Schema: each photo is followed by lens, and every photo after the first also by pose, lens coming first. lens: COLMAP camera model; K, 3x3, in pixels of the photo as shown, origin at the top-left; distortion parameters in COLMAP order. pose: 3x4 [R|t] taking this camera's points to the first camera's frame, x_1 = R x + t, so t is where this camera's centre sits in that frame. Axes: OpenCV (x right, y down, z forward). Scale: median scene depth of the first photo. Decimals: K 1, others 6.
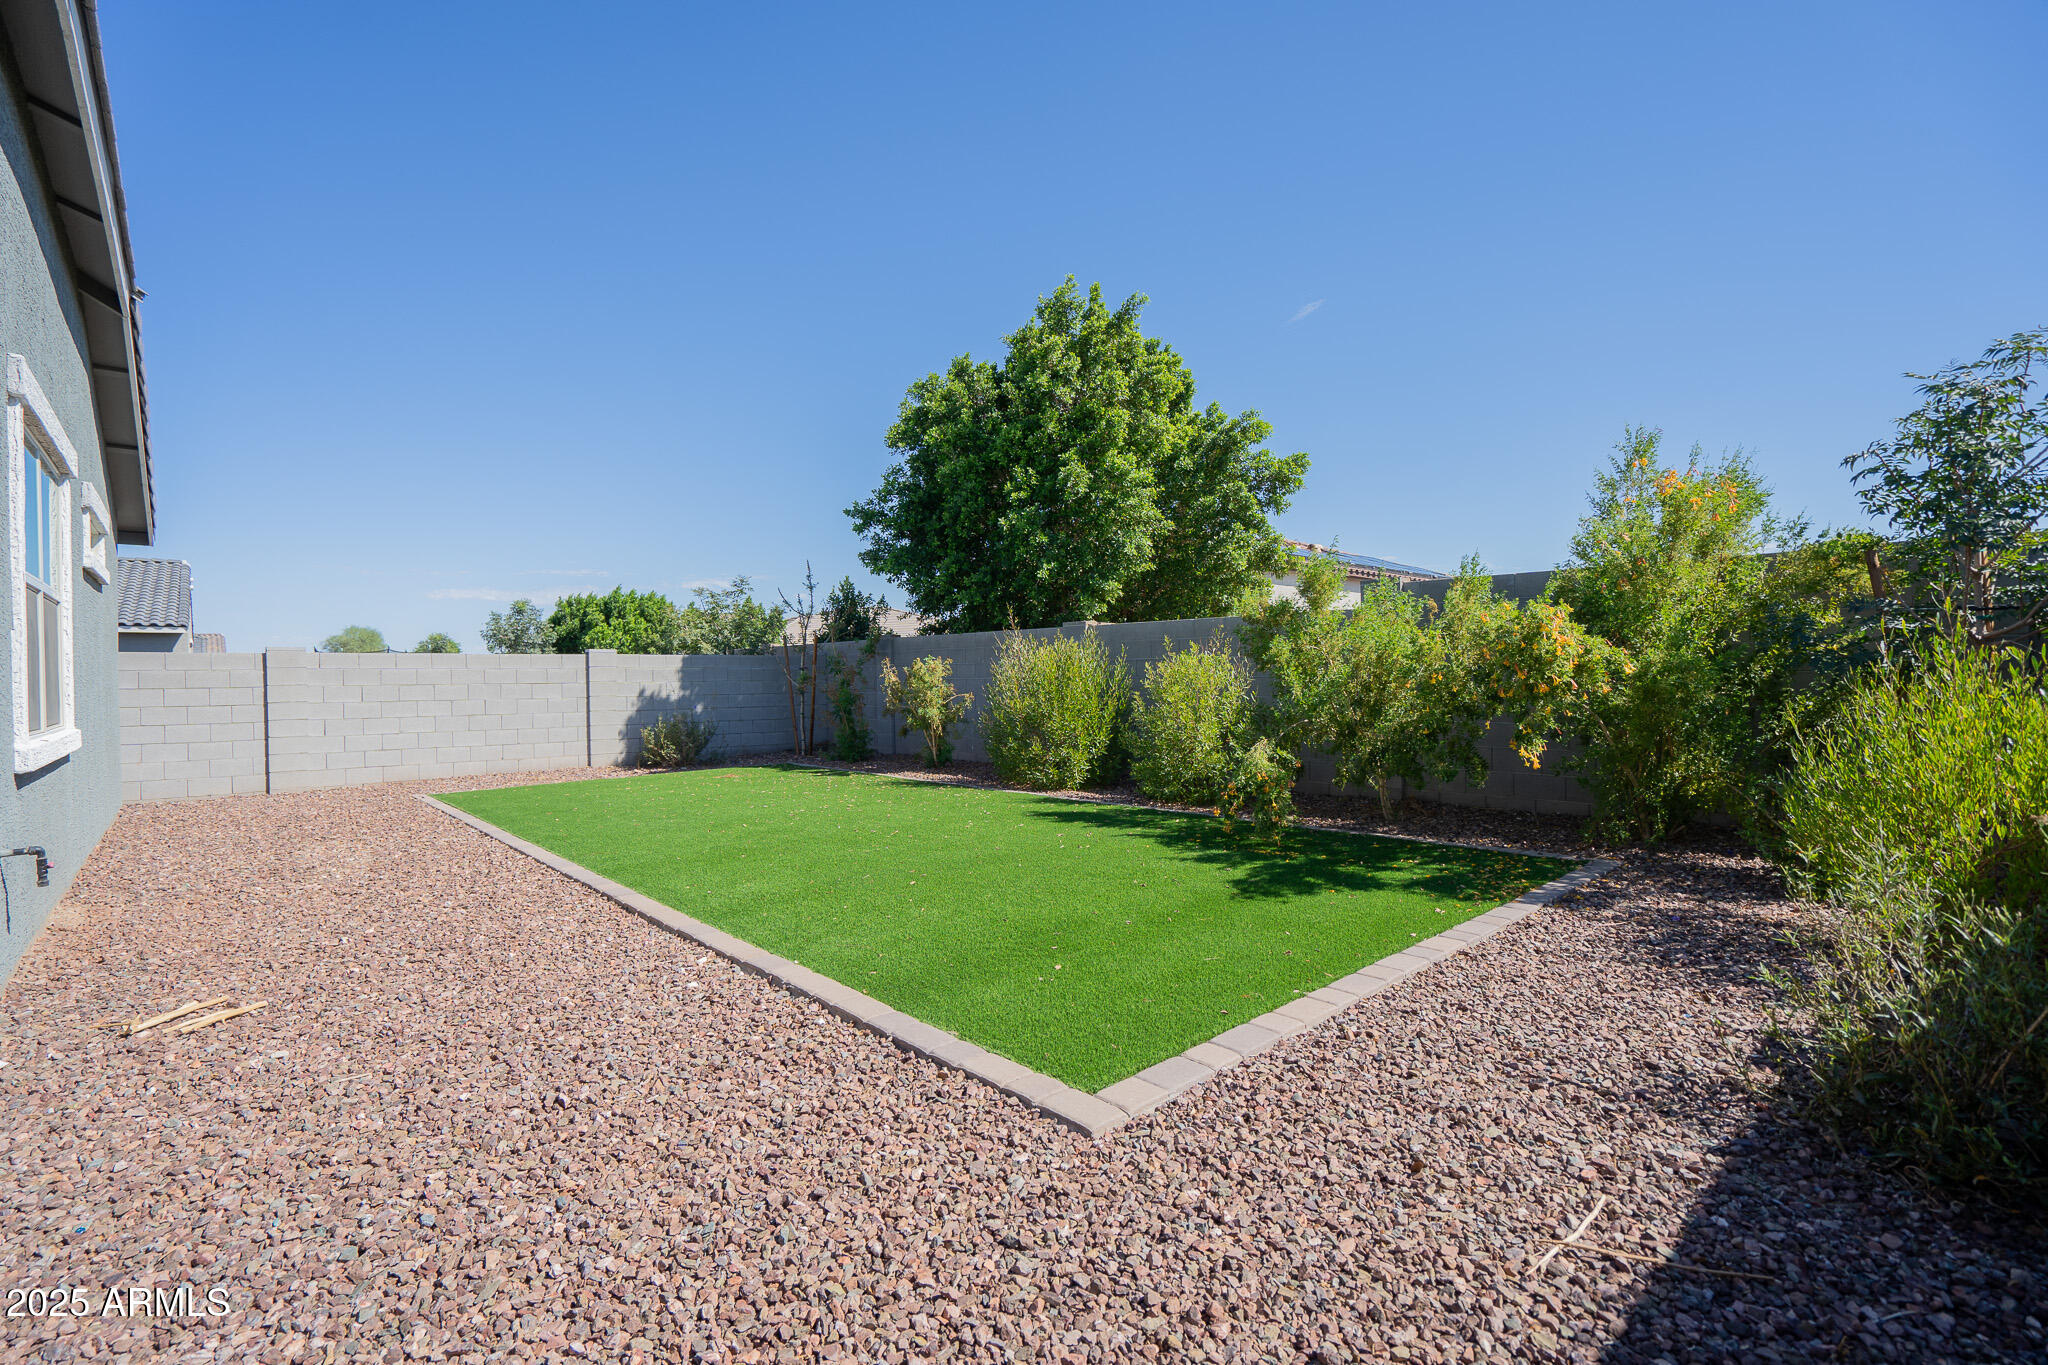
lens RADIAL K [[935.4, 0, 1015.4], [0, 935.4, 679.3], [0, 0, 1]] dist [-0.029485, 0.008557]
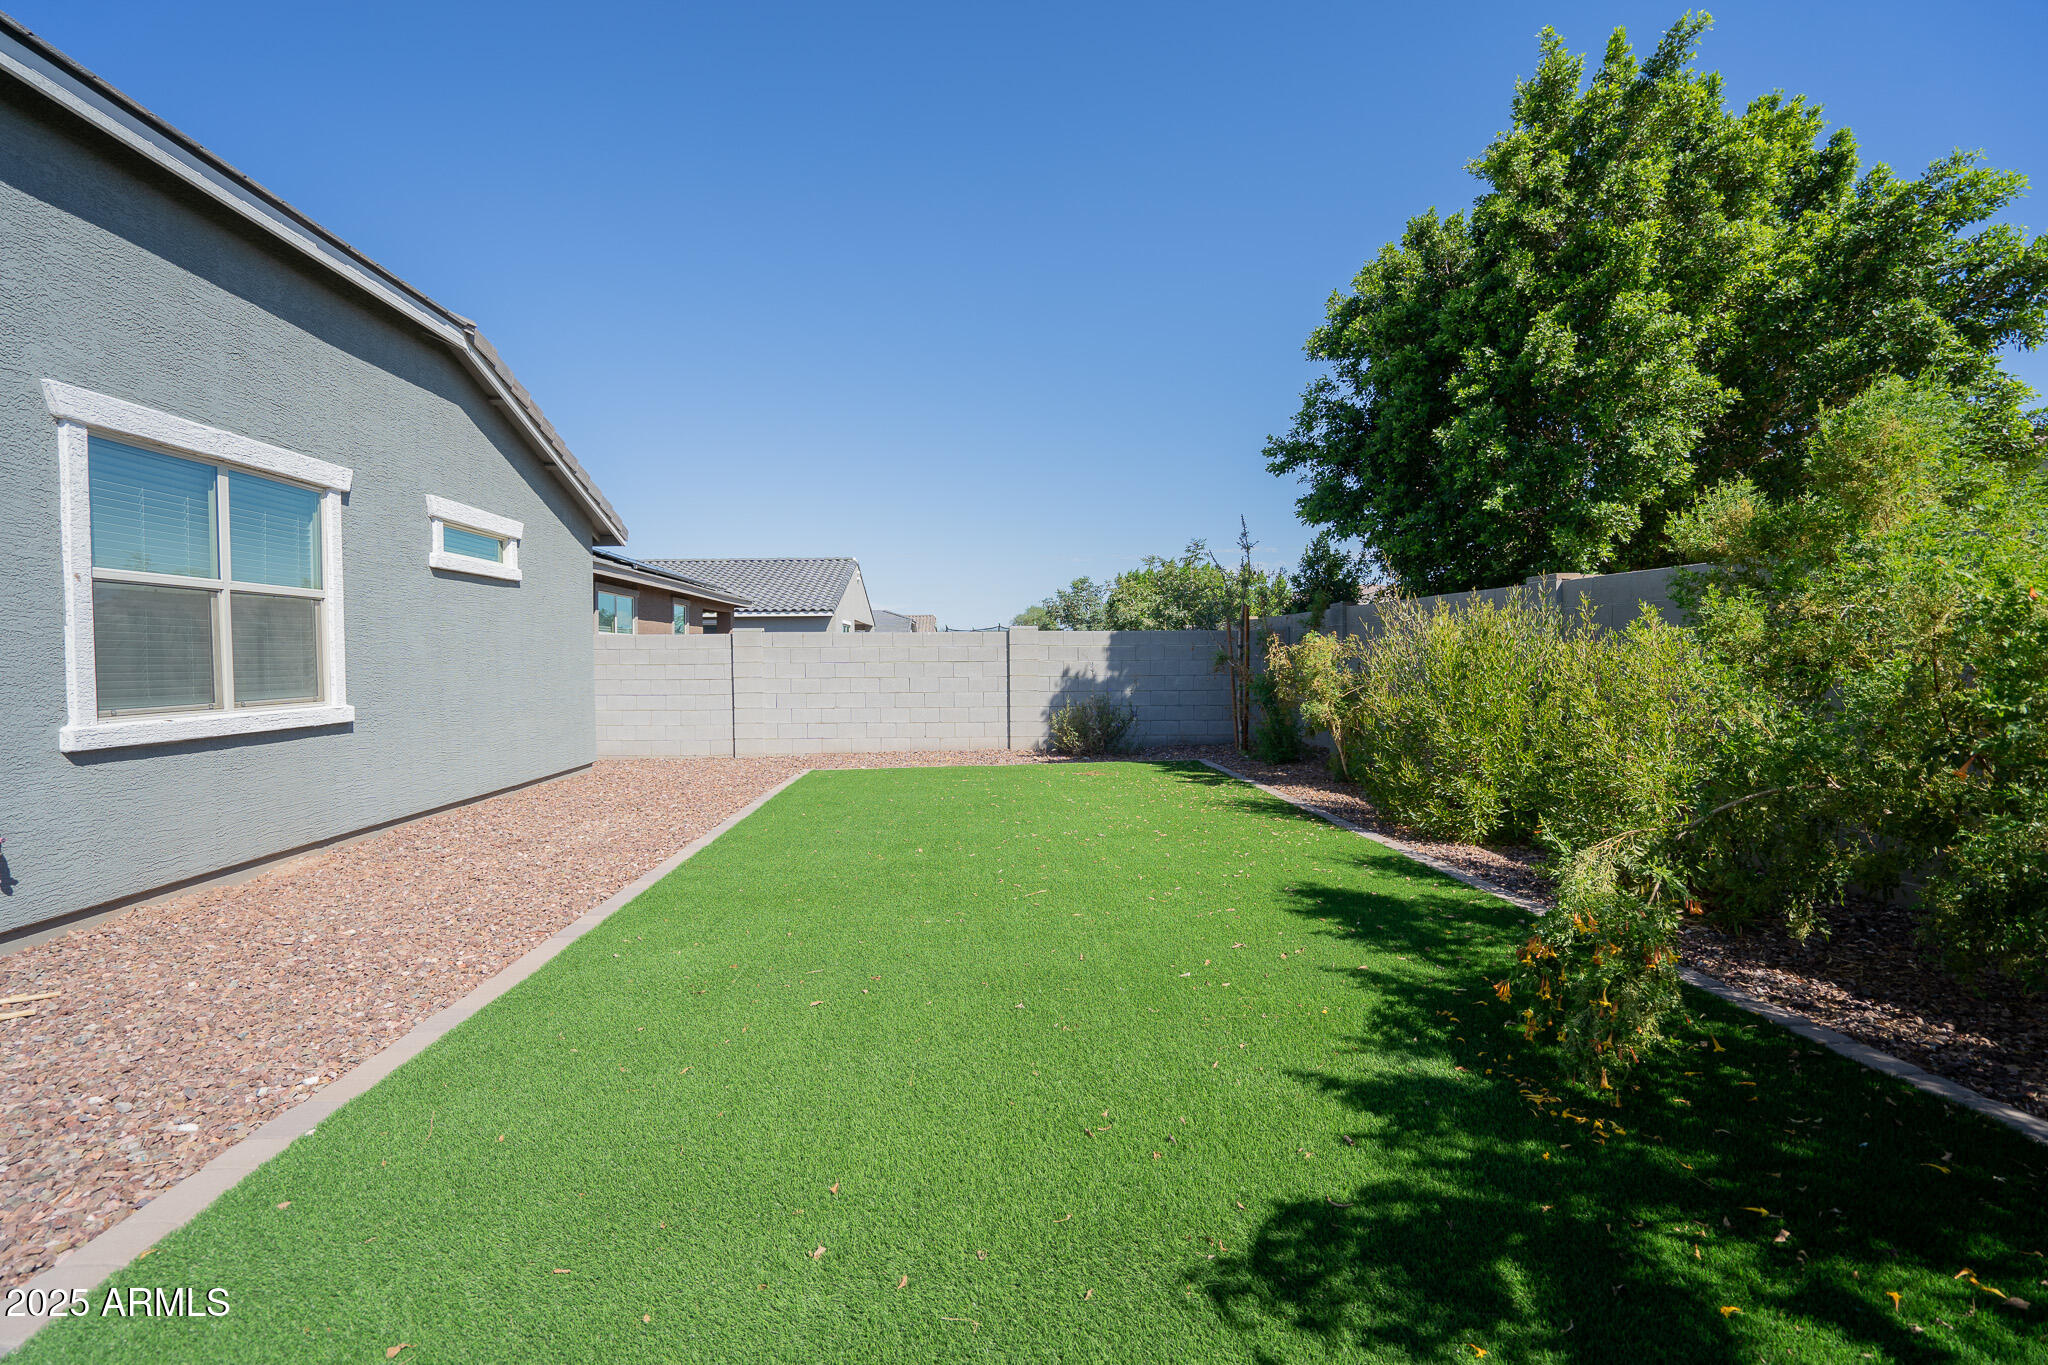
lens RADIAL K [[935.4, 0, 1025.7], [0, 935.4, 679.7], [0, 0, 1]] dist [-0.029485, 0.008557]
pose [[0.789950, 0.020838, -0.612817, 0.164765], [-0.002030, 0.999506, 0.031370, -0.008769], [0.613168, -0.023537, 0.789602, 0.268007]]
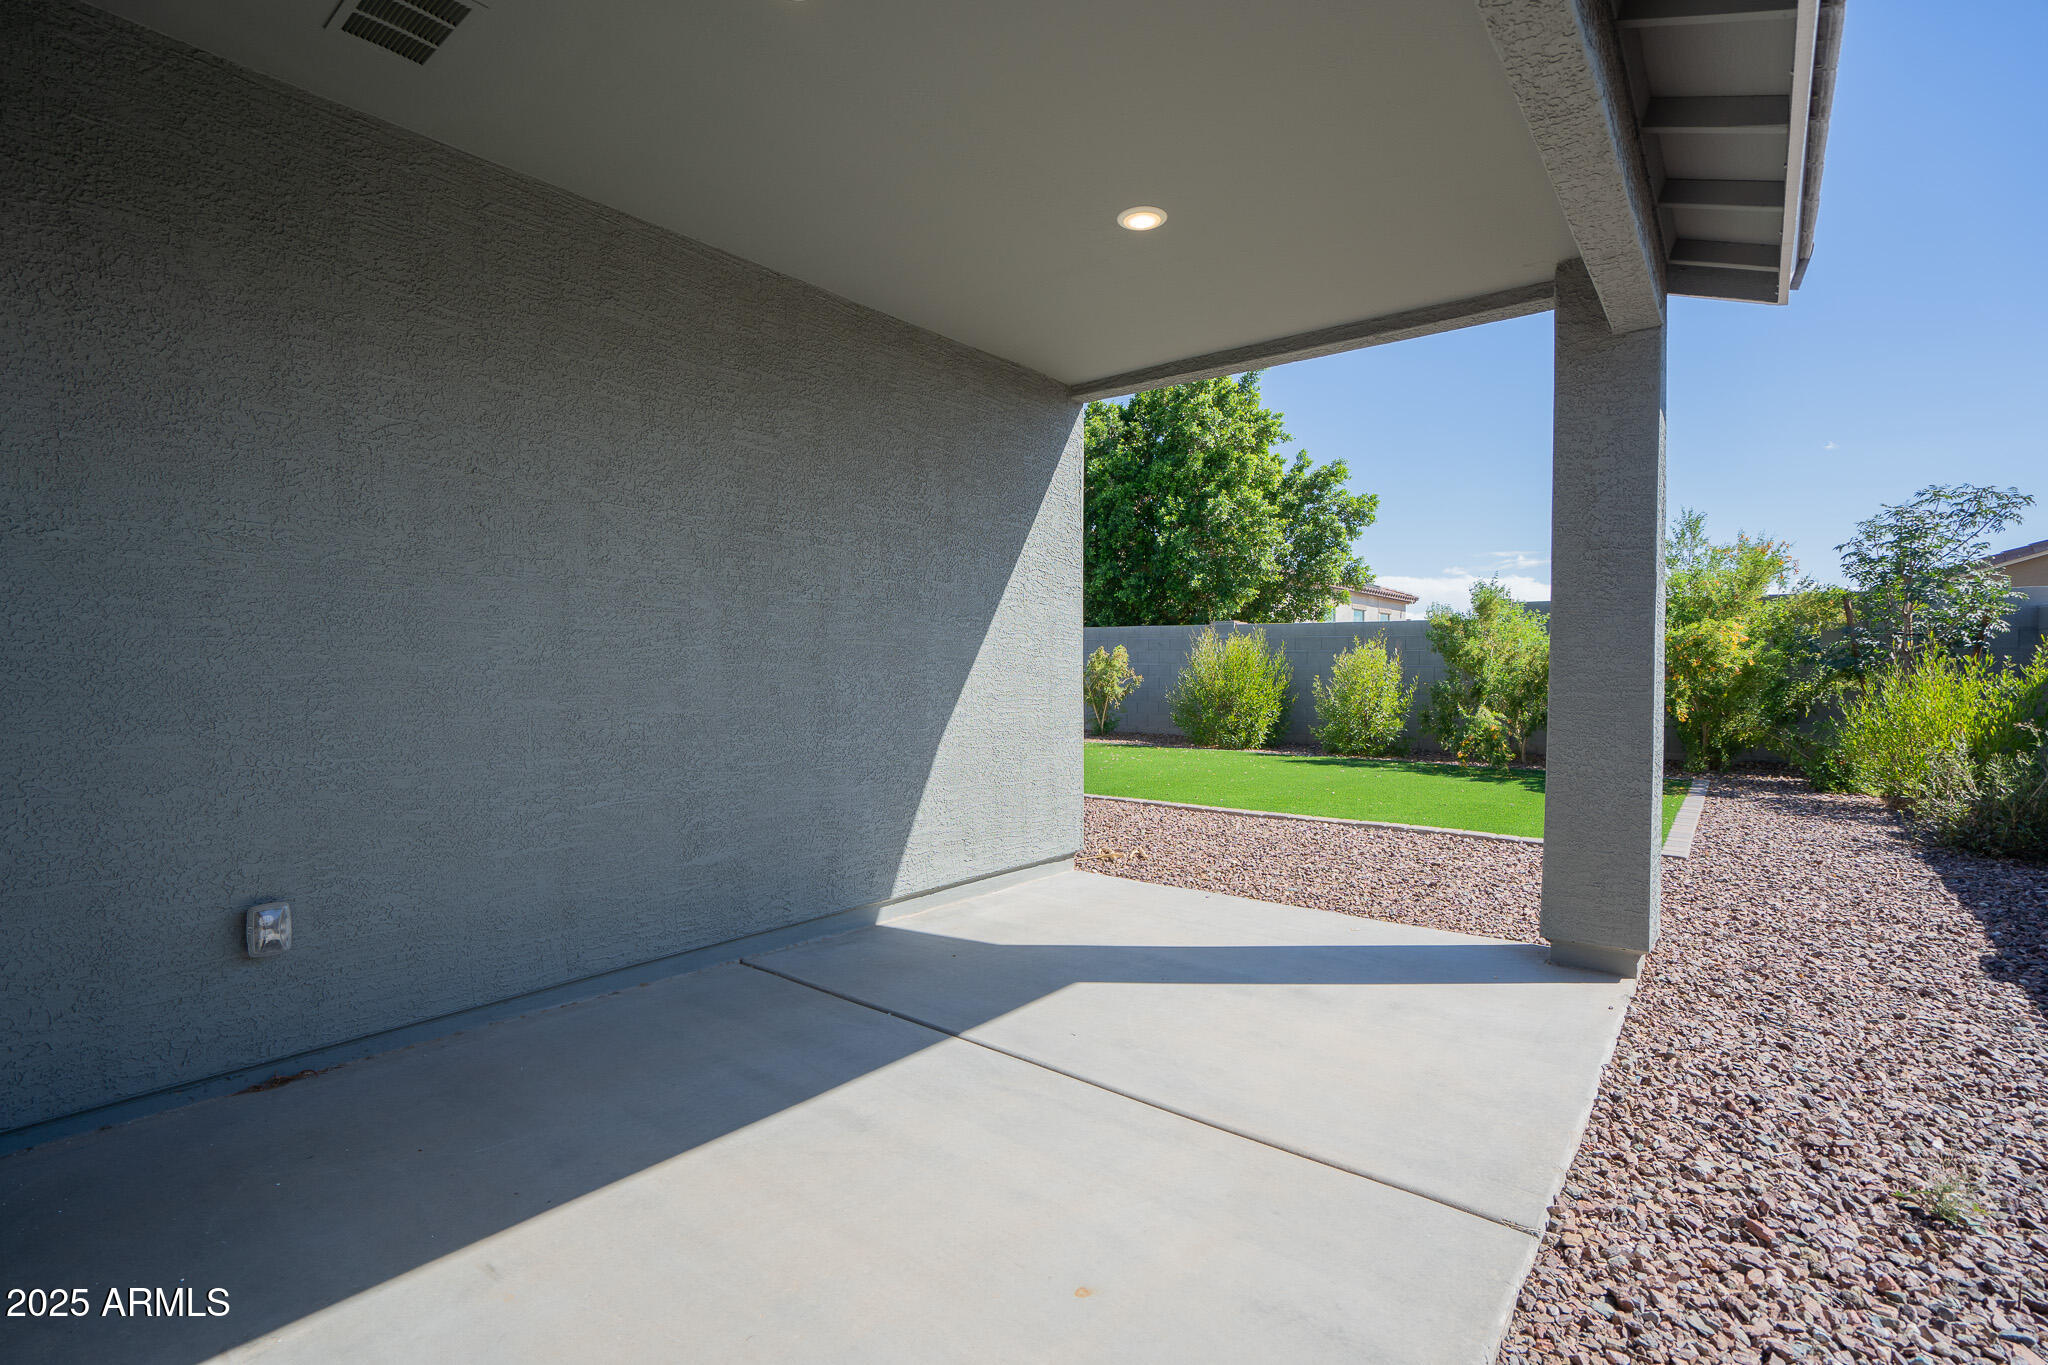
lens RADIAL K [[935.4, 0, 1025.5], [0, 935.4, 660.5], [0, 0, 1]] dist [-0.029485, 0.008557]
pose [[0.987750, 0.016765, 0.155141, -0.378576], [-0.015778, 0.999847, -0.007594, 0.006459], [-0.155244, 0.005053, 0.987863, -0.207191]]
